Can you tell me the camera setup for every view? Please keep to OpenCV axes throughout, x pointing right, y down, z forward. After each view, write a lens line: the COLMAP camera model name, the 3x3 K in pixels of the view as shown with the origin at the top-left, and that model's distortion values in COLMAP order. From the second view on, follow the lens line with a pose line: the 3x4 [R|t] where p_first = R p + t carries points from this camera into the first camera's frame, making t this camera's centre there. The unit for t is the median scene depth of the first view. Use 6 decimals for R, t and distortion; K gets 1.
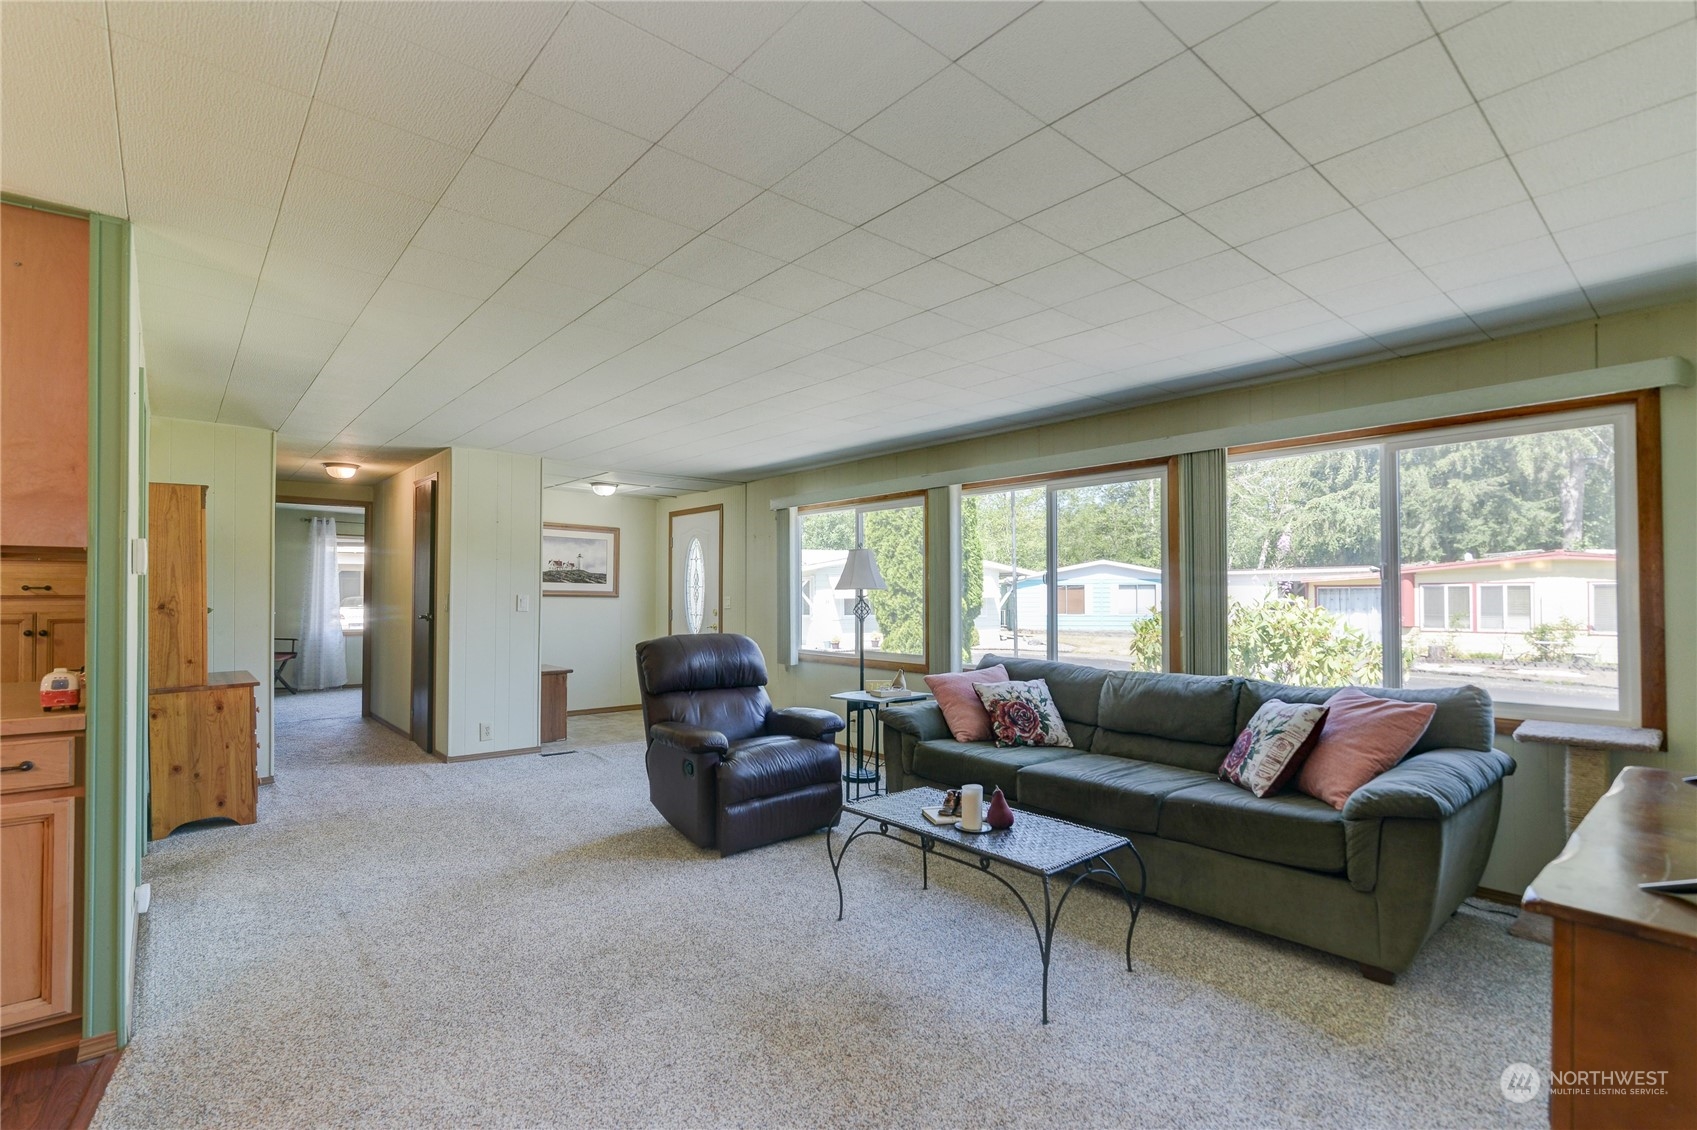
lens RADIAL K [[789.9, 0, 847.1], [0, 789.9, 575.1], [0, 0, 1]] dist [-0.002993, 0.000563]
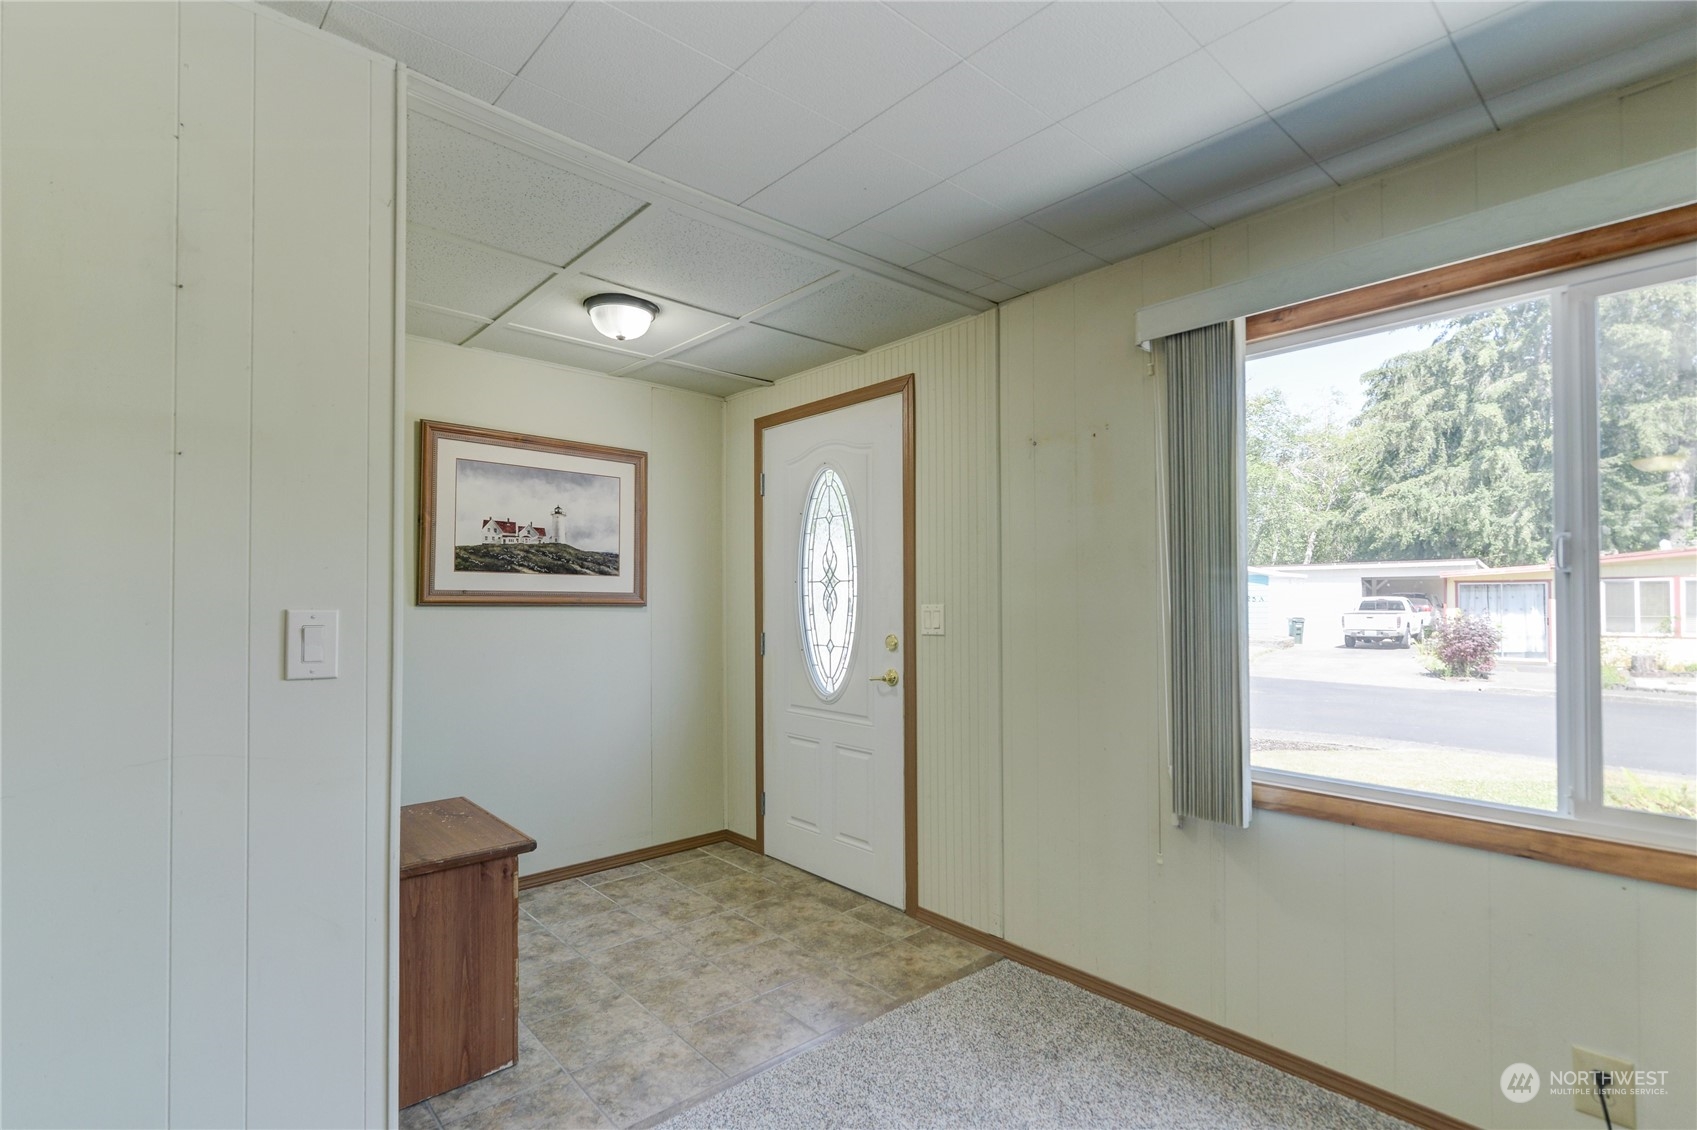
lens RADIAL K [[789.9, 0, 847.2], [0, 789.9, 570.4], [0, 0, 1]] dist [-0.002993, 0.000563]
pose [[0.999753, -0.005244, 0.021581, -0.185657], [0.005395, 0.999961, -0.006948, 0.011663], [-0.021544, 0.007063, 0.999743, 0.552505]]
